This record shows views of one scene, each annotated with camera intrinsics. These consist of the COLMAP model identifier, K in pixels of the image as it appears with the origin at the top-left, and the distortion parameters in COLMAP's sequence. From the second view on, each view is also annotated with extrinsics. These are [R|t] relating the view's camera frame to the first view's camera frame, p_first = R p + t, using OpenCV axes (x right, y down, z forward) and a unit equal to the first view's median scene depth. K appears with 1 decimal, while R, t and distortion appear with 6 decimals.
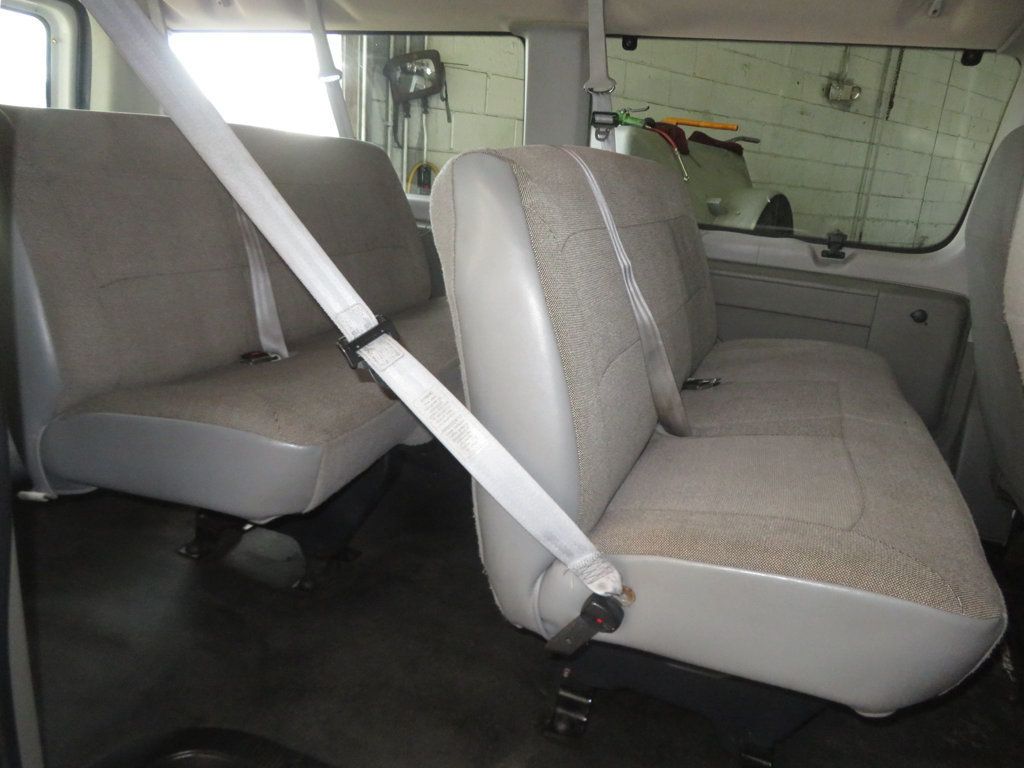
lens RADIAL K [[744.2, 0, 512.0], [0, 744.2, 384.0], [0, 0, 1]] dist [-0.002761, 0.009254]
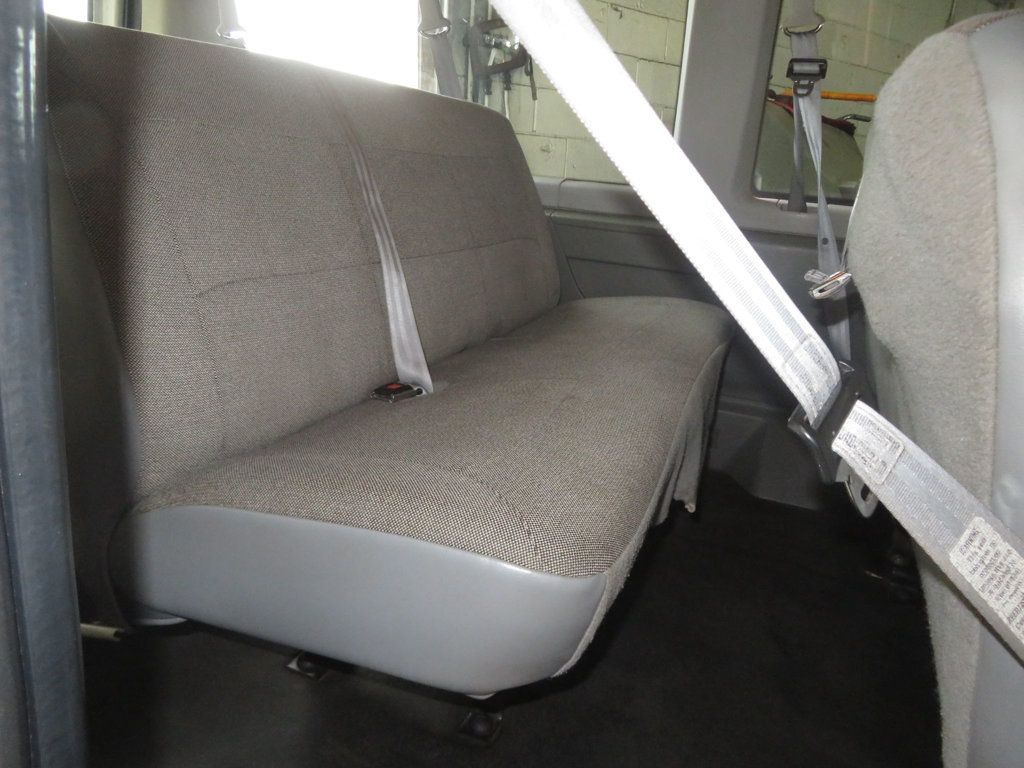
lens RADIAL K [[744.2, 0, 512.0], [0, 744.2, 384.0], [0, 0, 1]] dist [-0.002761, 0.009254]
pose [[0.999517, -0.004347, -0.030776, -0.158351], [0.004403, 0.999989, 0.001748, -0.033001], [0.030768, -0.001883, 0.999525, 0.223066]]
